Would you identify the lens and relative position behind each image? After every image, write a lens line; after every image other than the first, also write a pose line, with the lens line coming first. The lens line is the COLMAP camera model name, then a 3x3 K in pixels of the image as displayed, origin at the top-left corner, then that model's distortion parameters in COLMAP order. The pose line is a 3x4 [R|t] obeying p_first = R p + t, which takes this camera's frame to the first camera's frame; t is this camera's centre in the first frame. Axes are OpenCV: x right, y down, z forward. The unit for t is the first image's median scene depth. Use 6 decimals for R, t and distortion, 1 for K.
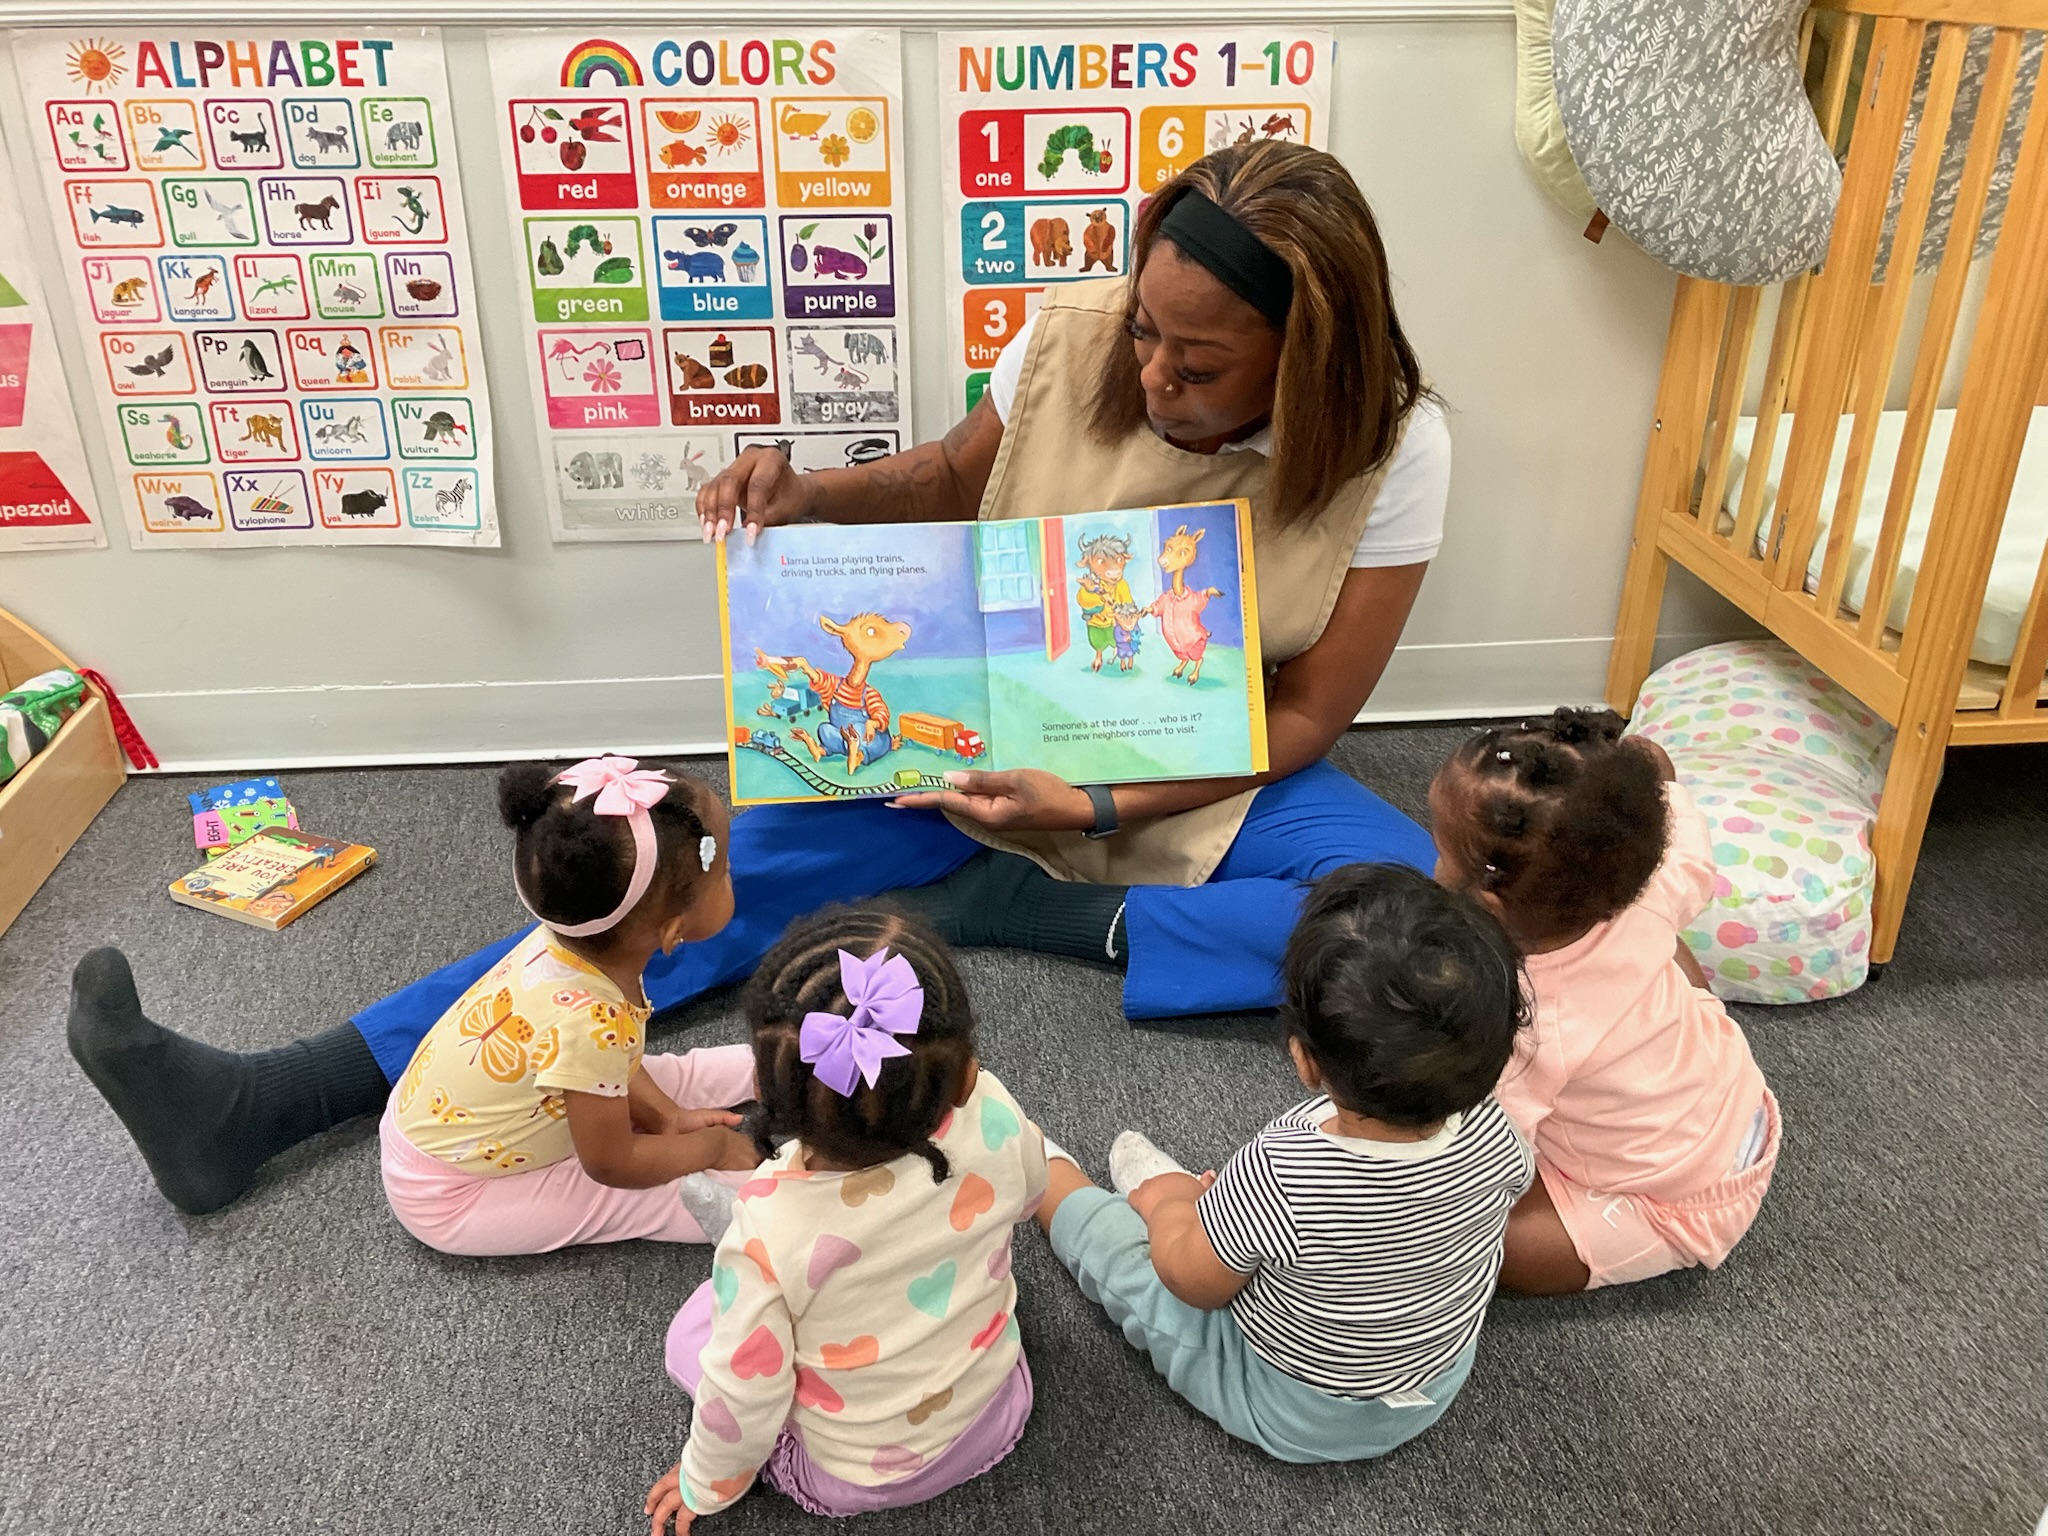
lens RADIAL K [[1725.7, 0, 1020.3], [0, 1725.7, 775.4], [0, 0, 1]] dist [0.018985, -0.002749]
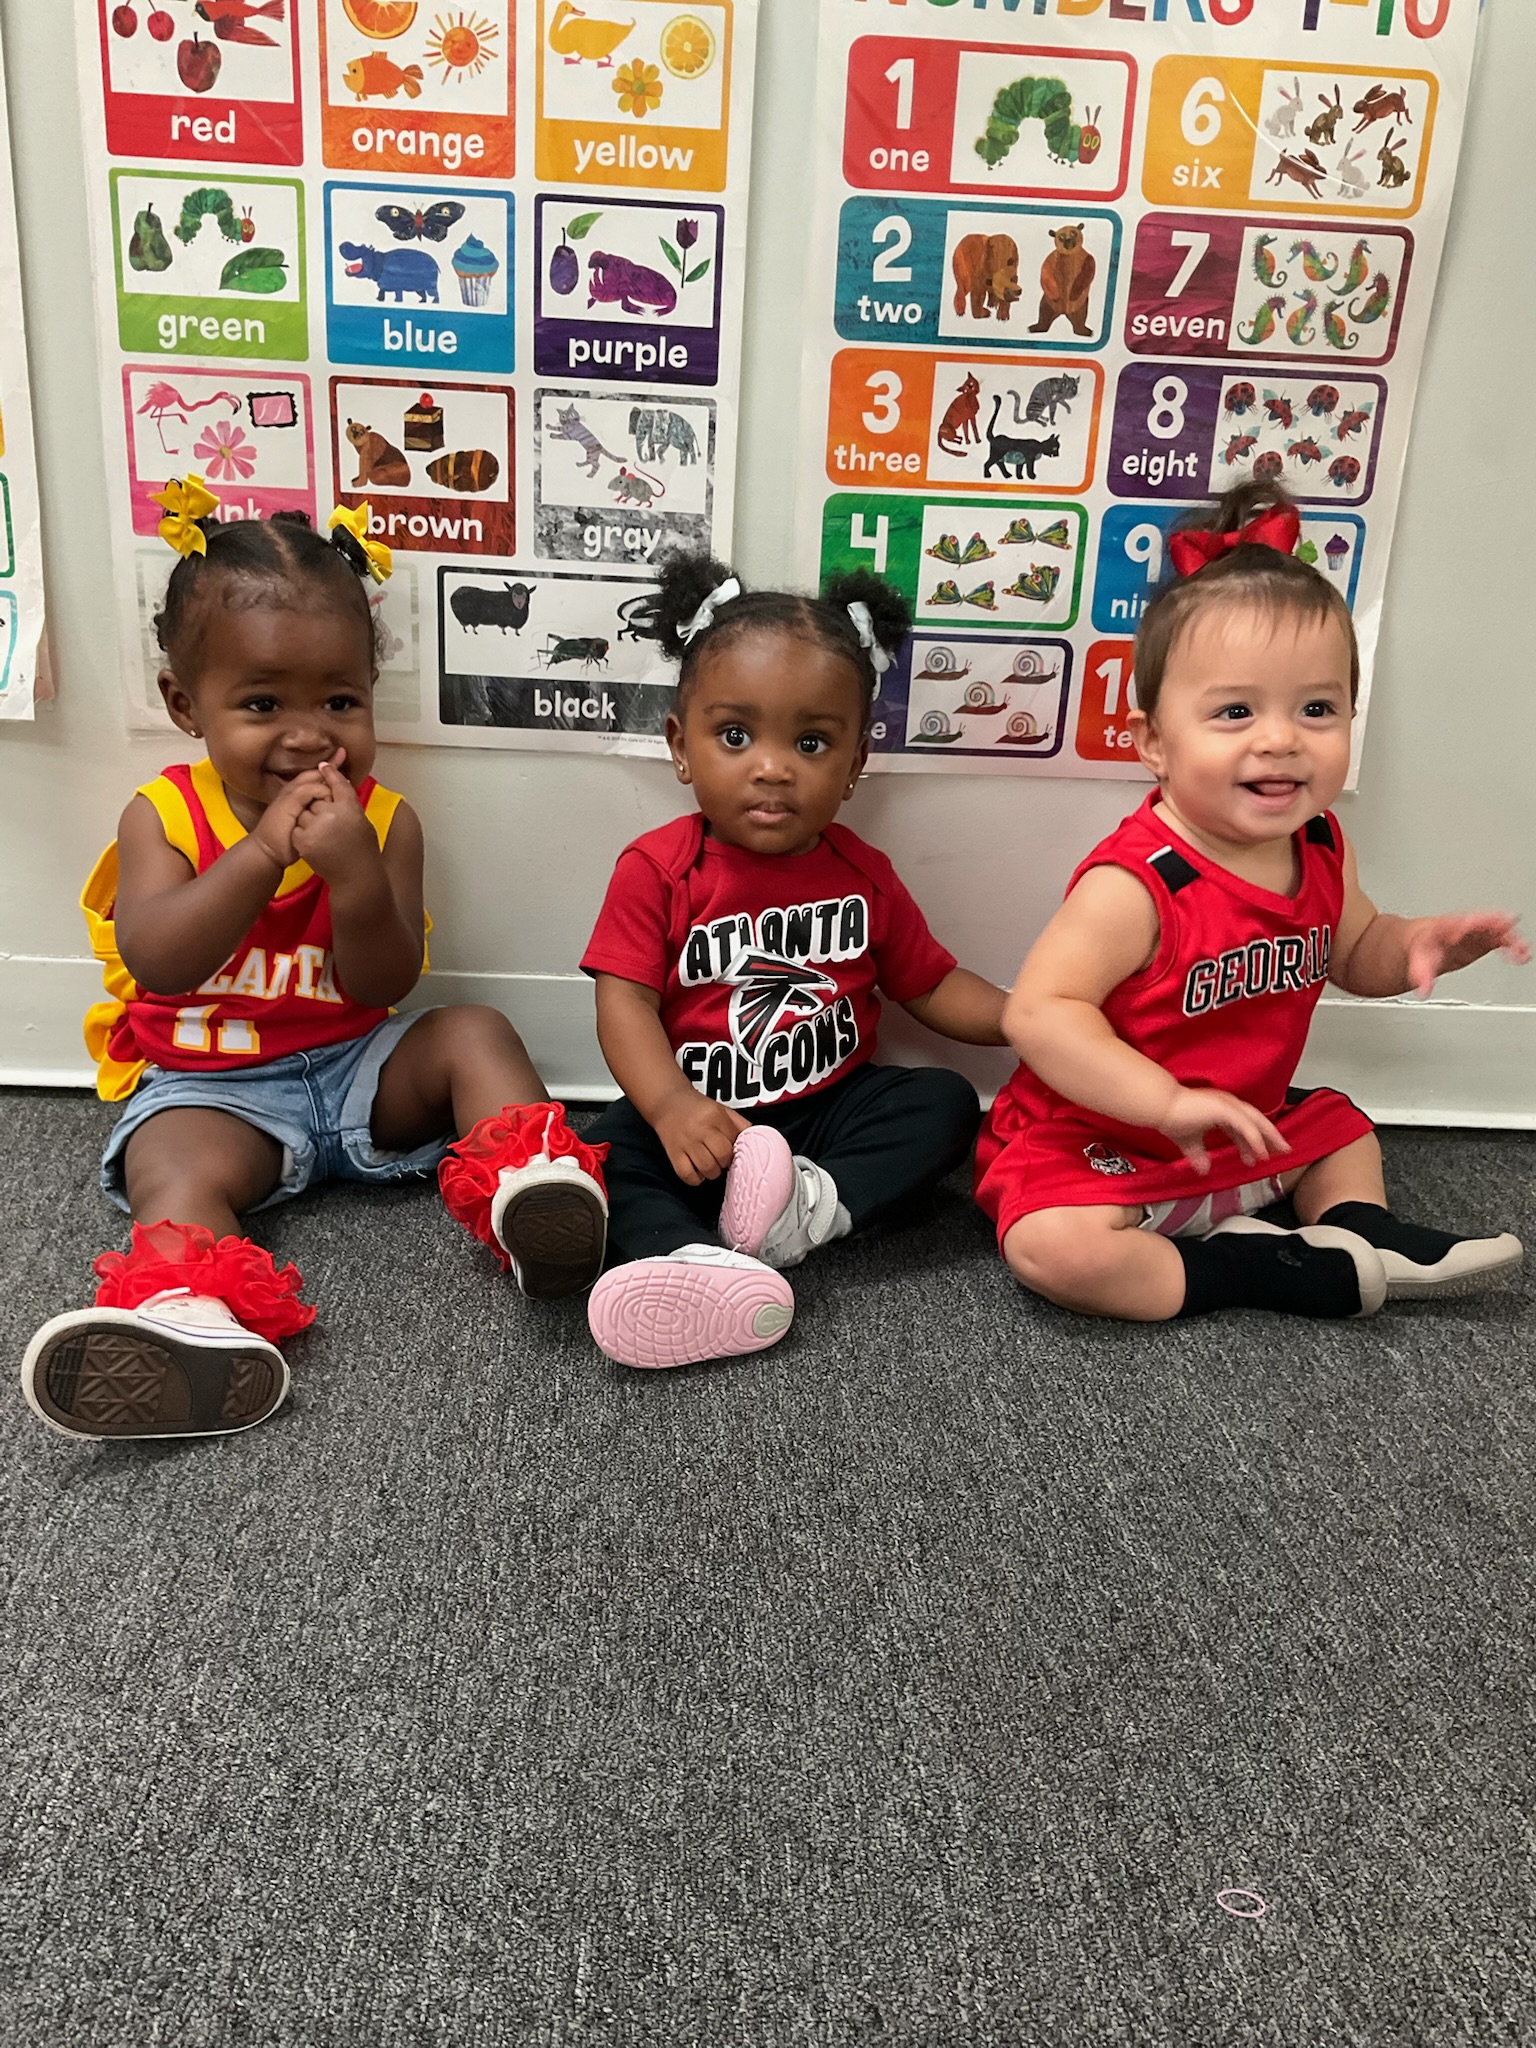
lens RADIAL K [[1725.7, 0, 779.7], [0, 1725.7, 1020.3], [0, 0, 1]] dist [0.018985, -0.002749]
pose [[0.997137, 0.072473, -0.021590, -0.022058], [-0.074277, 0.992235, -0.099766, 0.012046], [0.014192, 0.101084, 0.994777, 0.432793]]
